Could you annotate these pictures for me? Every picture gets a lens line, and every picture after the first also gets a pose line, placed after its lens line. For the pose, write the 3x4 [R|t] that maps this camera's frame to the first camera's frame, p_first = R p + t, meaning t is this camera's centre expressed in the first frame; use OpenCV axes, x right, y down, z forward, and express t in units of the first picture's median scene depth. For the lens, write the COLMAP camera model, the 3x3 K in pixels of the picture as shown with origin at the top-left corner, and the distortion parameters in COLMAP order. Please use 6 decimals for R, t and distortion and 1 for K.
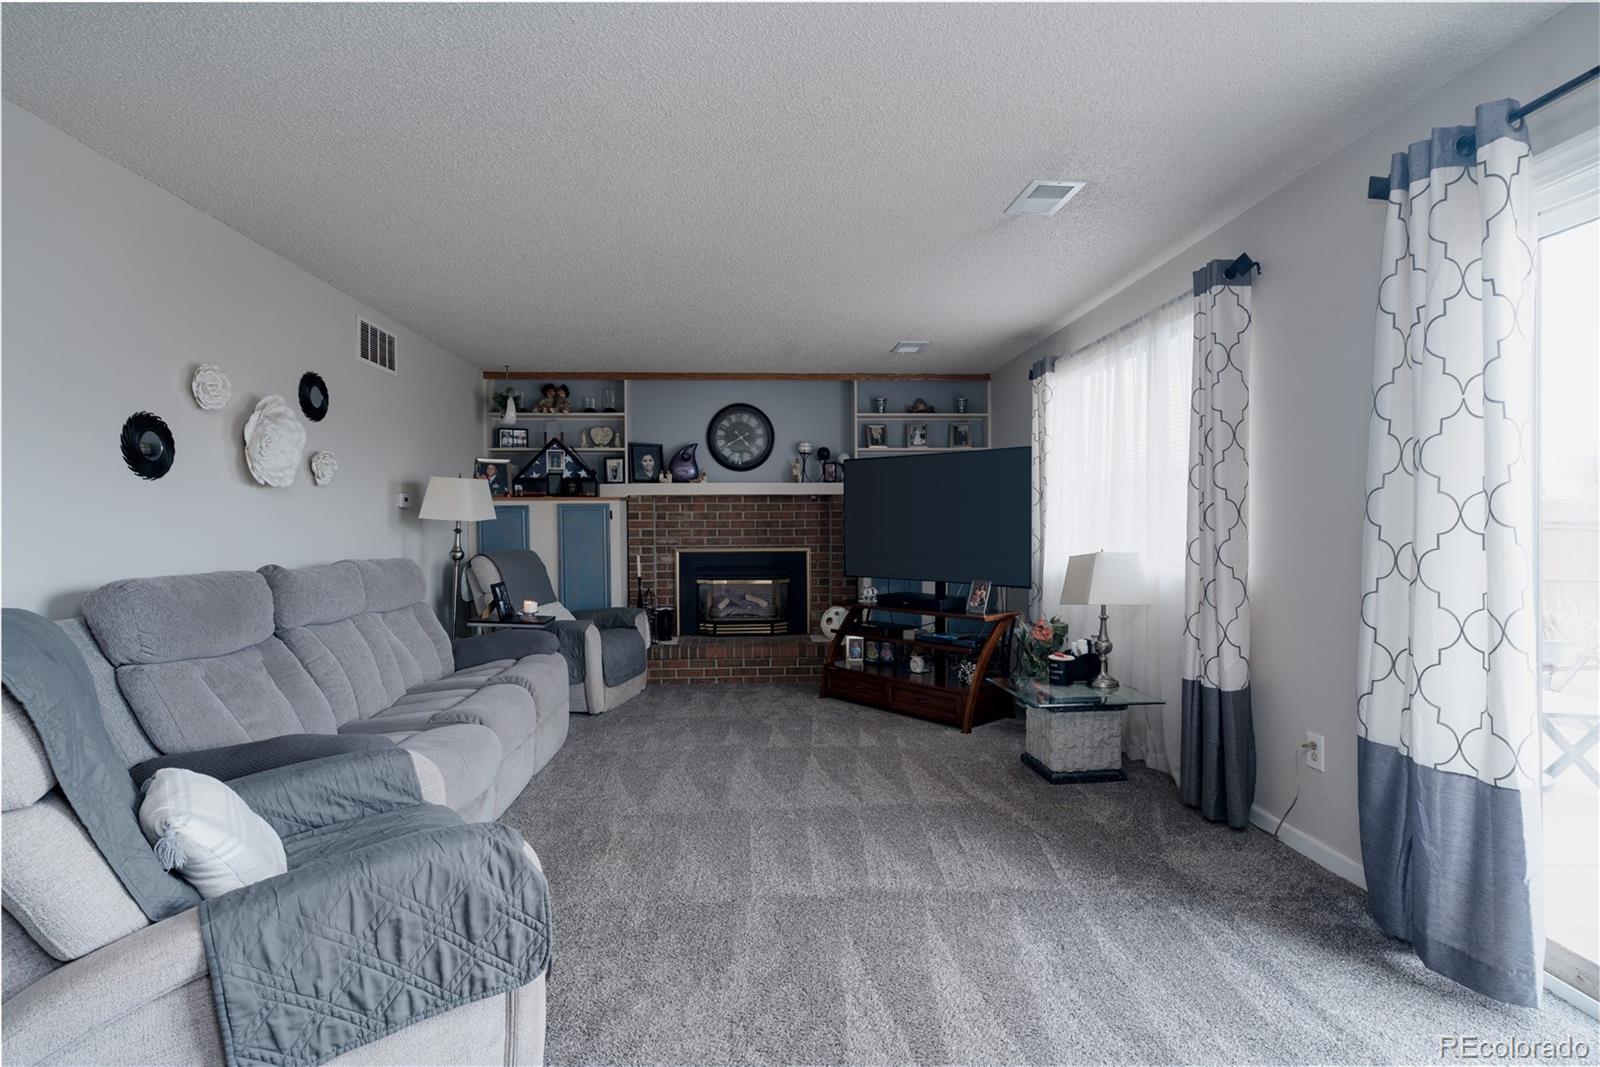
lens RADIAL K [[789.2, 0, 794.6], [0, 789.2, 536.2], [0, 0, 1]] dist [-0.000469, 0.002536]
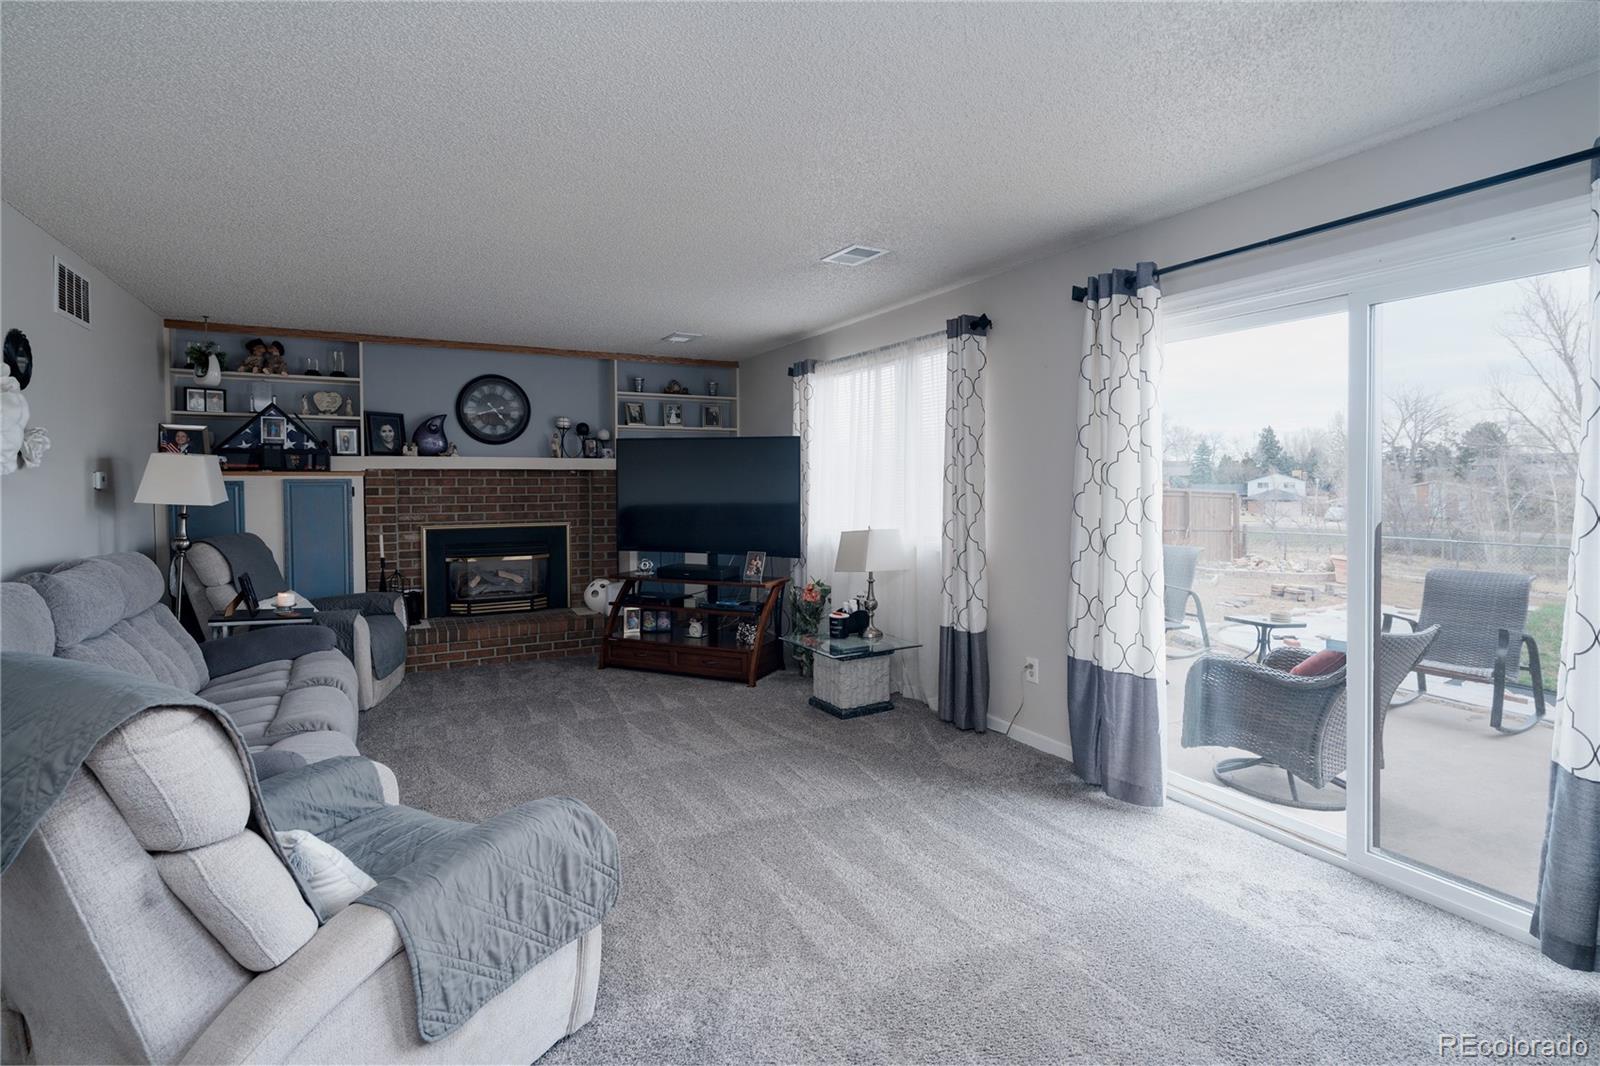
lens RADIAL K [[799.9, 0, 822.1], [0, 799.9, 492.1], [0, 0, 1]] dist [-0.003279, 0.001455]
pose [[0.900756, -0.003694, 0.434309, -0.258531], [0.004185, 0.999991, -0.000175, -0.042771], [-0.434305, 0.001975, 0.900764, -0.117850]]
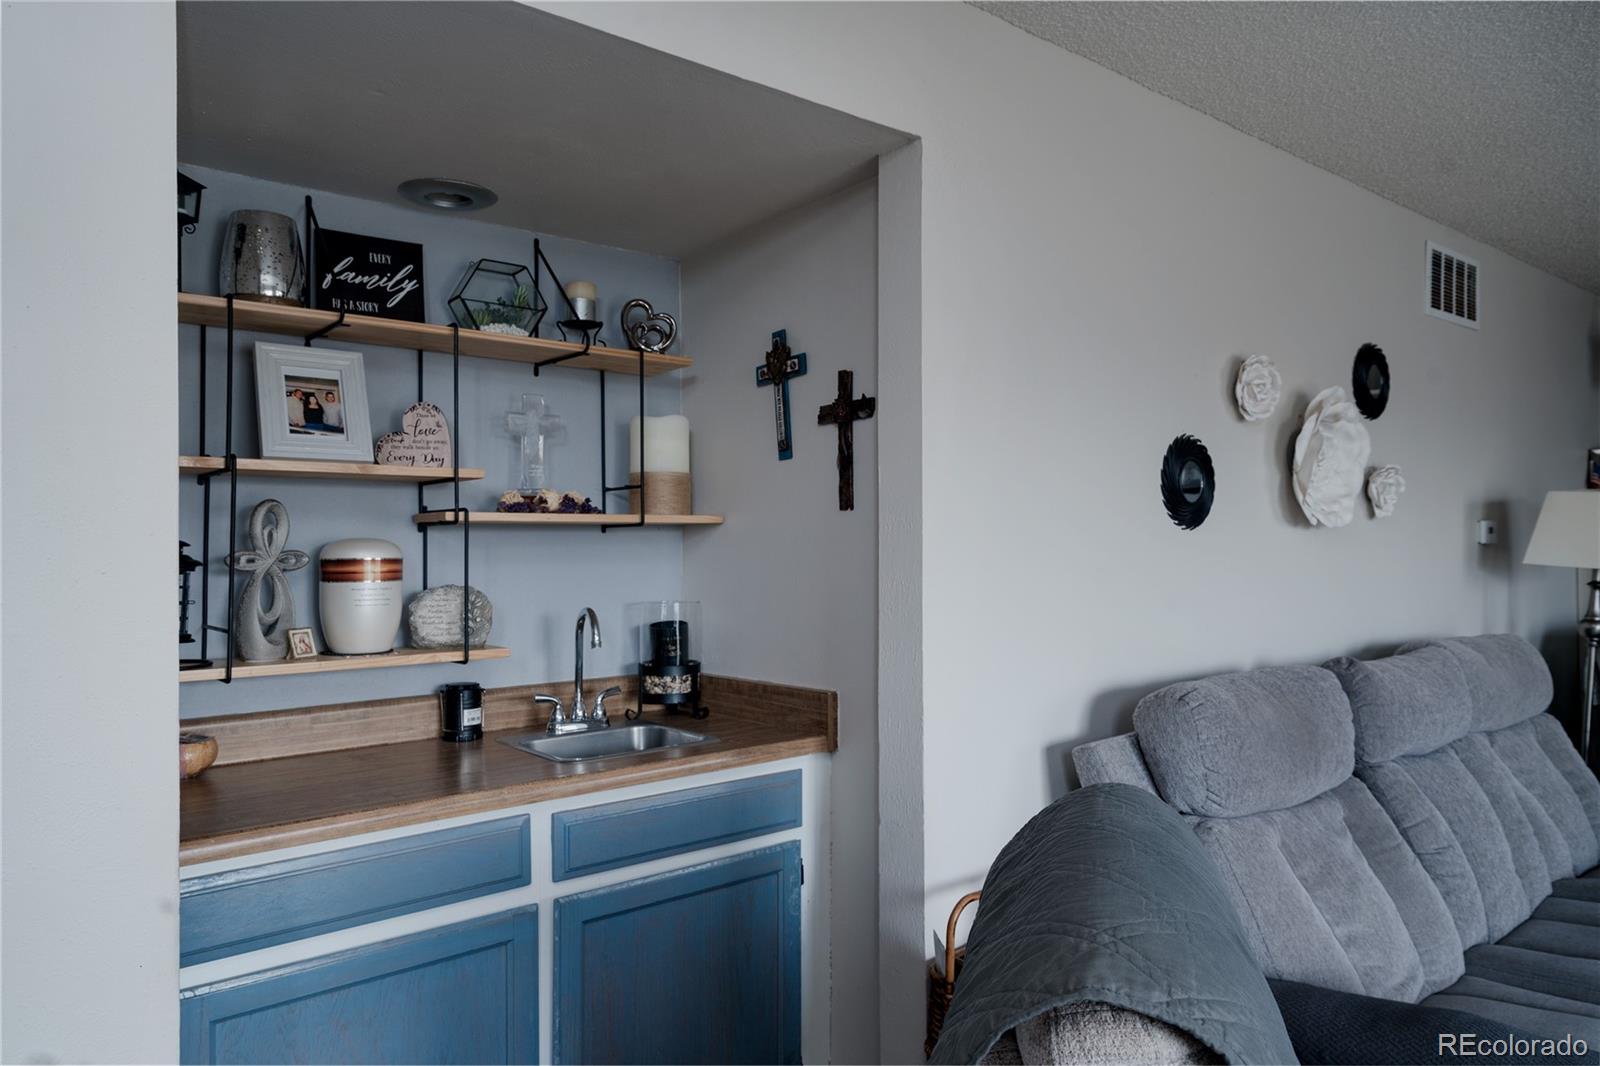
lens RADIAL K [[1038.5, 0, 795.7], [0, 1038.5, 528.3], [0, 0, 1]] dist [0.008571, 0.002682]
pose [[0.584359, 0.004525, -0.811483, -0.223912], [-0.012638, 0.999914, -0.003525, -0.055036], [0.811397, 0.012316, 0.584366, 0.139266]]
